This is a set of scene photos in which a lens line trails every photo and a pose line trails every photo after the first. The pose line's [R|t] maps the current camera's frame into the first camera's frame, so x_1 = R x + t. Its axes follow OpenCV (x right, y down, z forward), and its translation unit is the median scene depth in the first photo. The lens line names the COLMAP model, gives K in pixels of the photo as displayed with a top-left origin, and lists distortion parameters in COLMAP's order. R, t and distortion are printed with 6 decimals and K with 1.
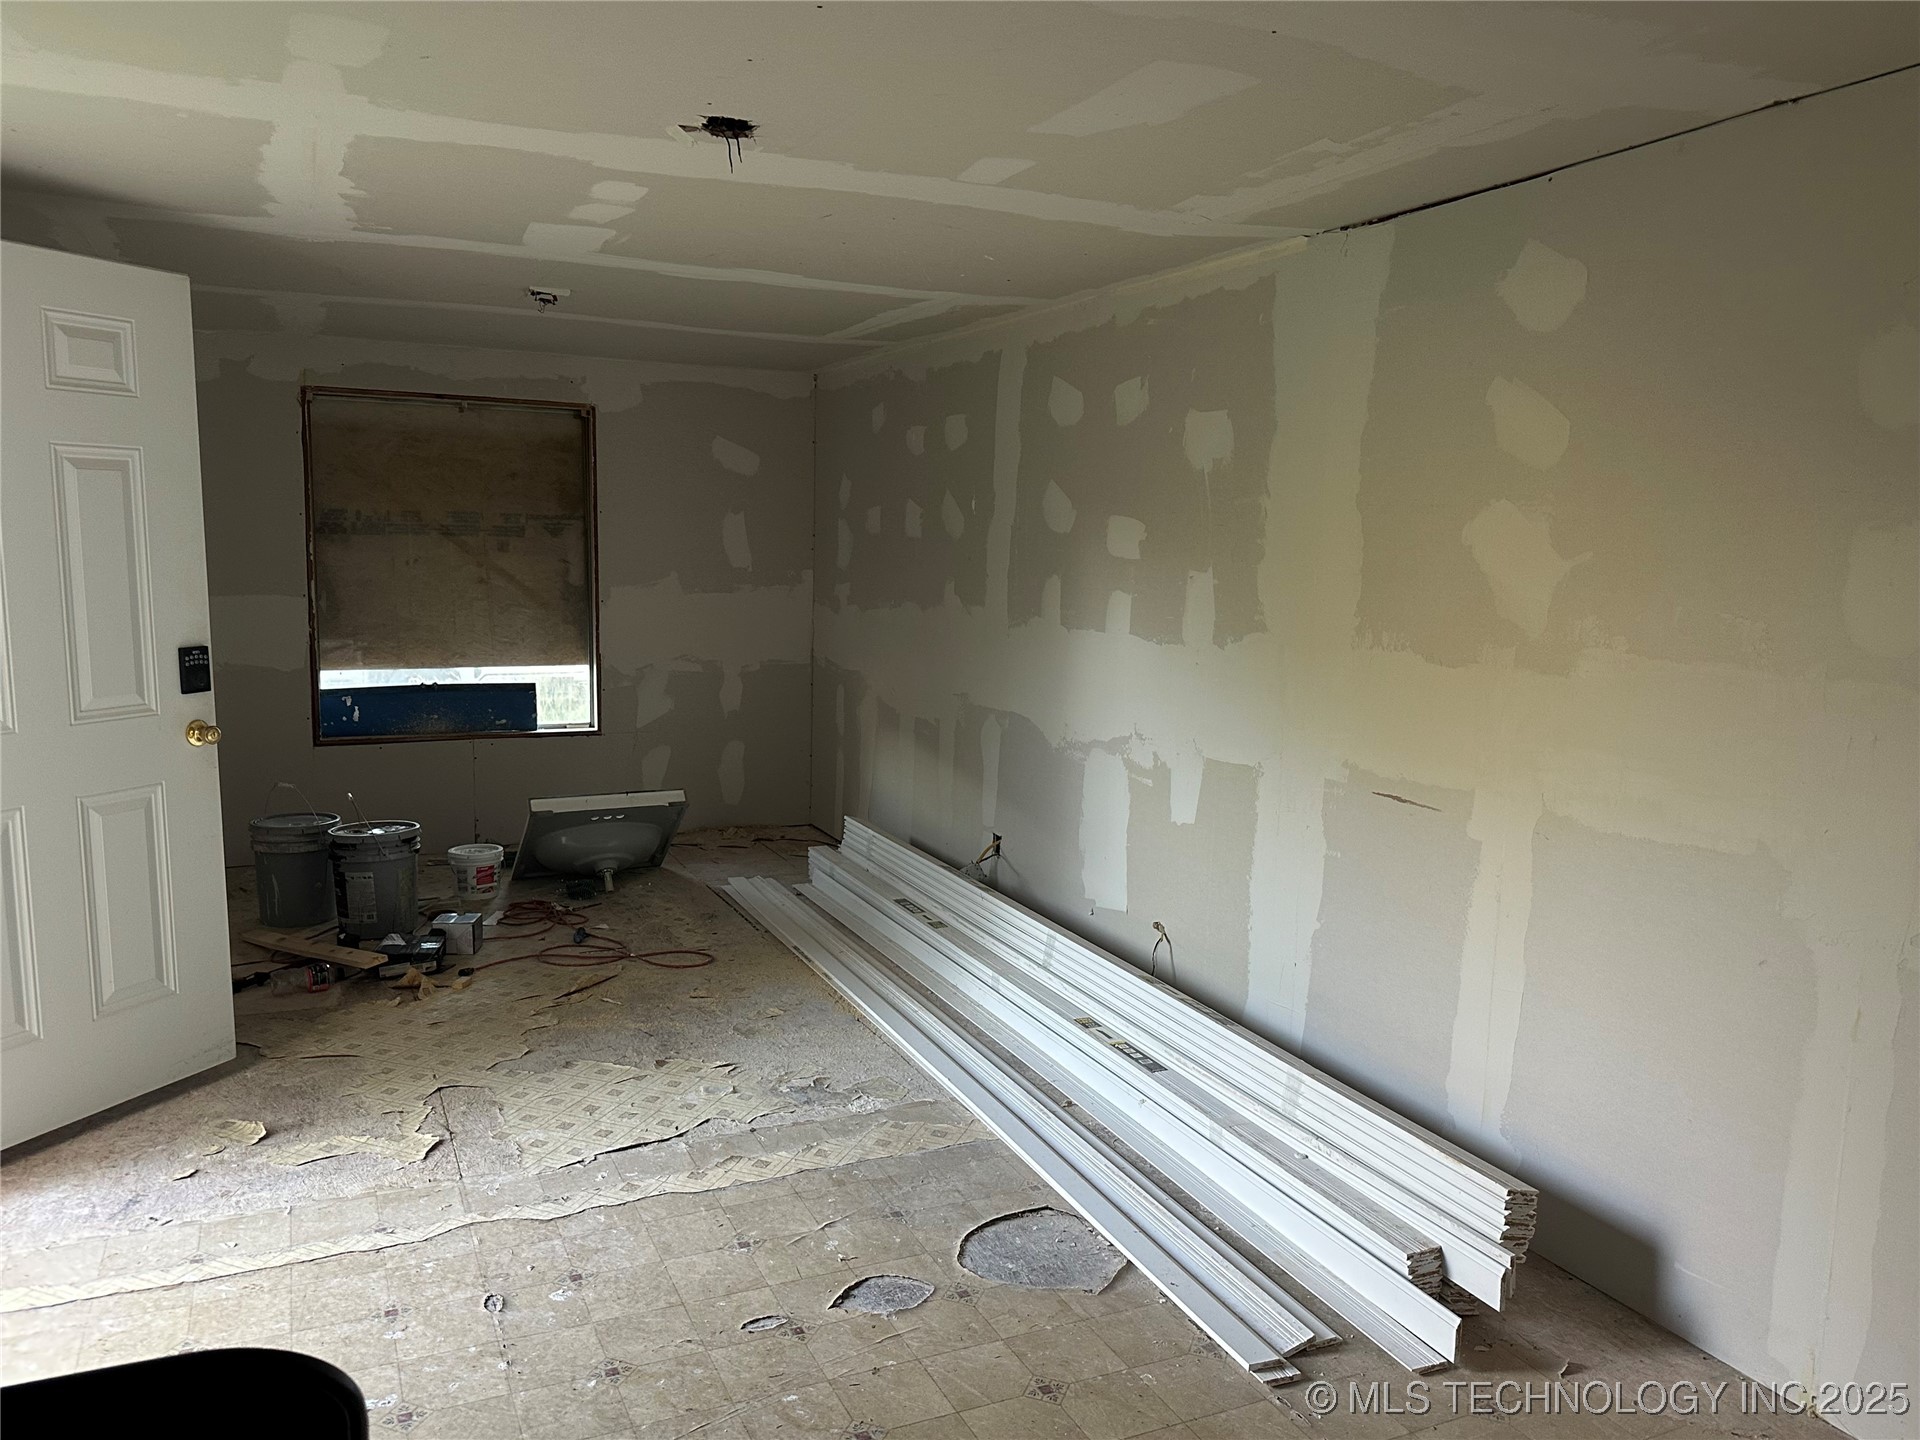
lens RADIAL K [[1390.8, 0, 960.0], [0, 1390.8, 720.0], [0, 0, 1]] dist [0.119715, -0.198586]
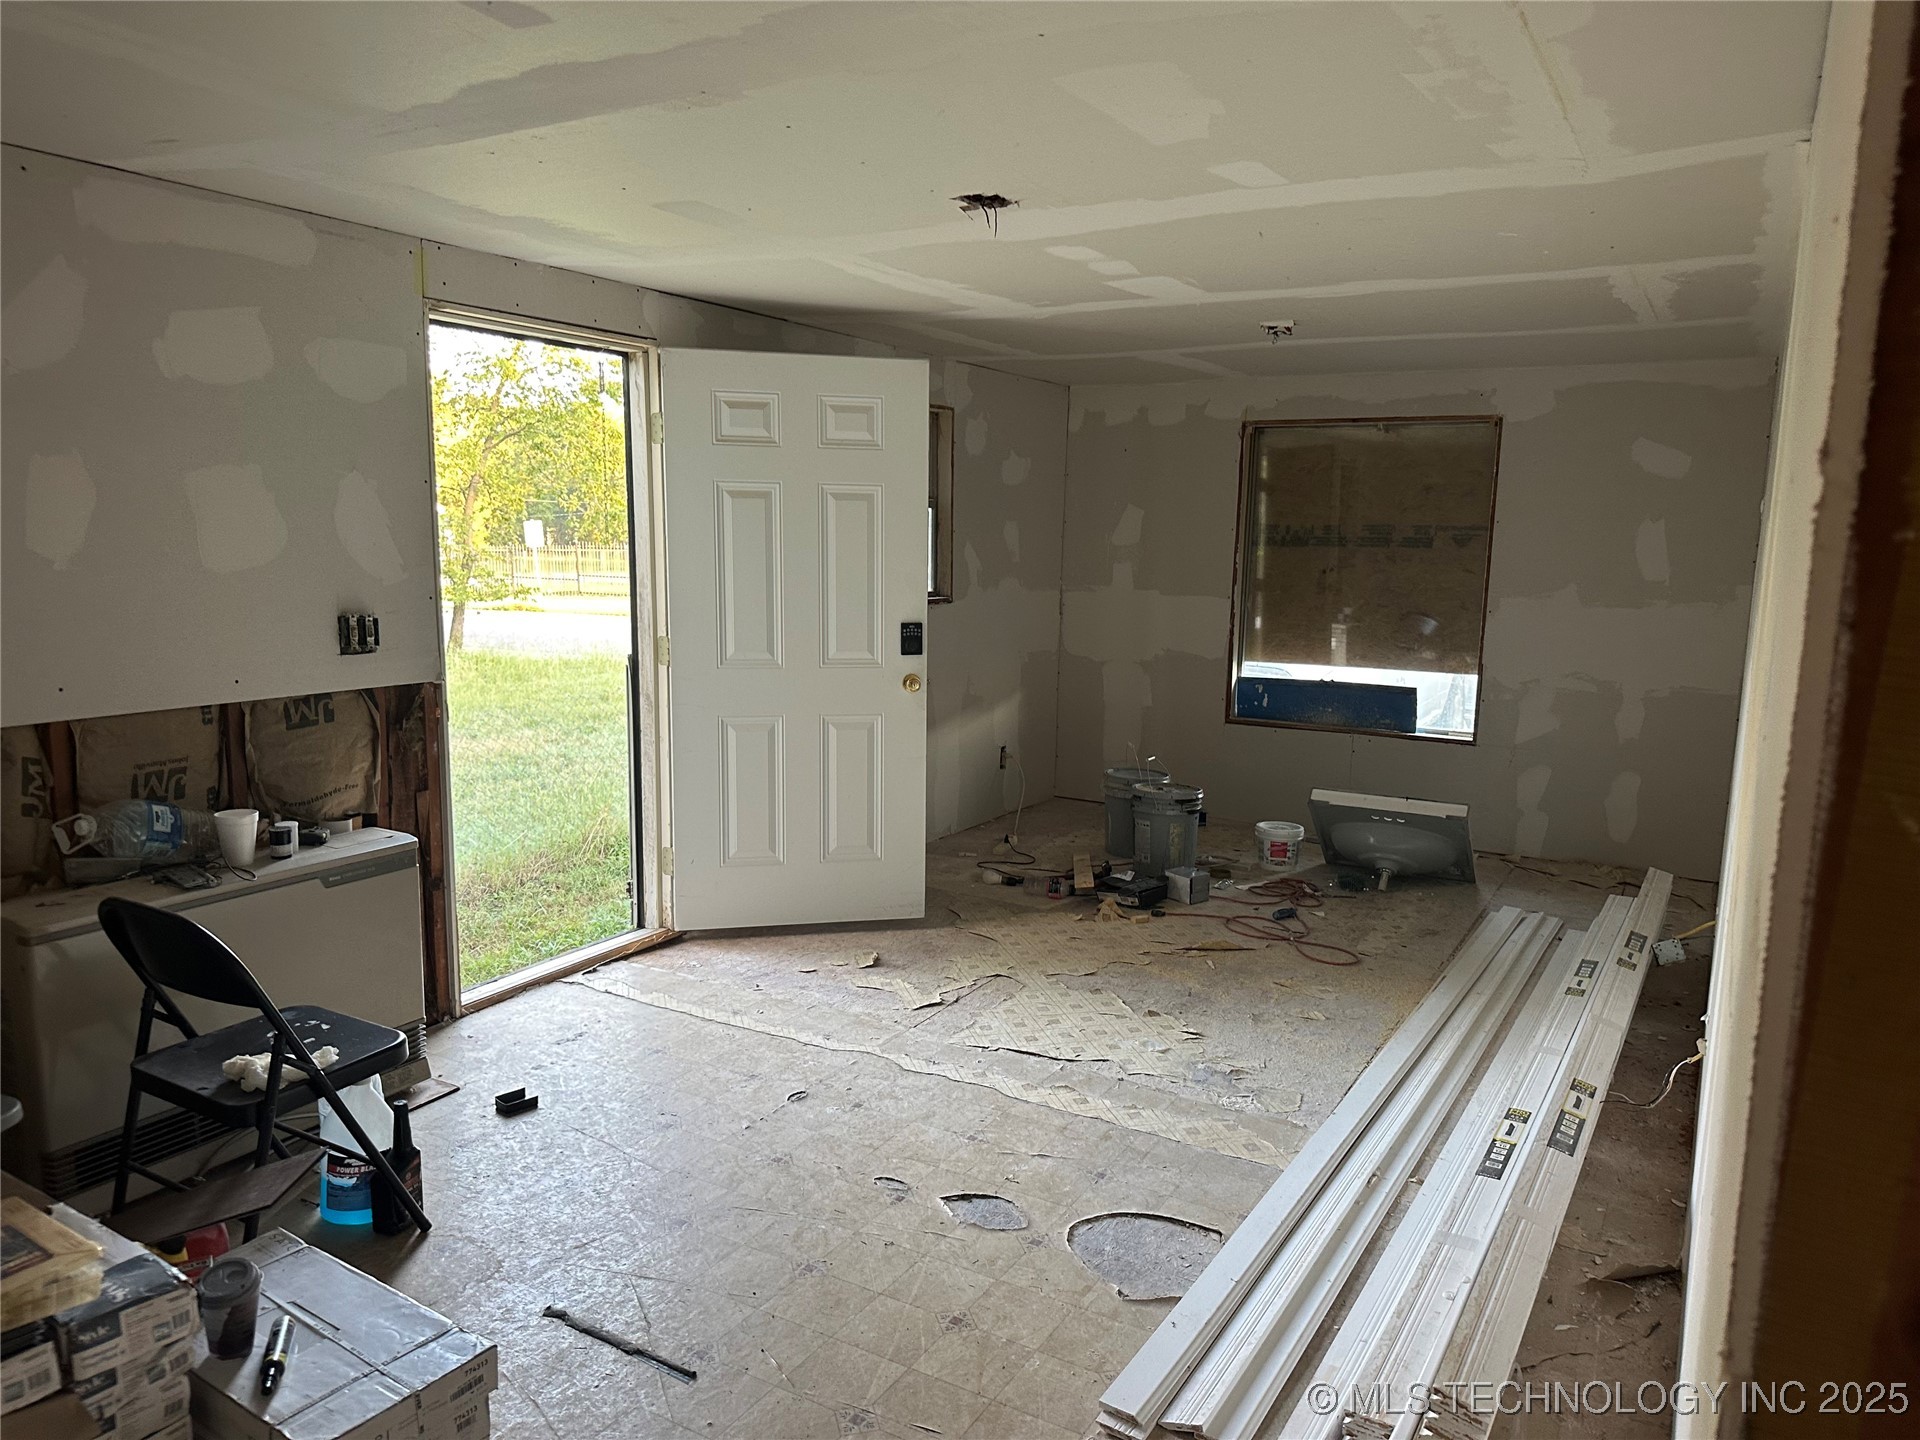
lens RADIAL K [[1354.6, 0, 960.0], [0, 1354.6, 720.0], [0, 0, 1]] dist [0.197881, -0.425285]
pose [[0.574261, 0.106061, -0.811773, 0.435018], [-0.113004, 0.992350, 0.049713, -0.019760], [0.810835, 0.063185, 0.581854, 0.173563]]
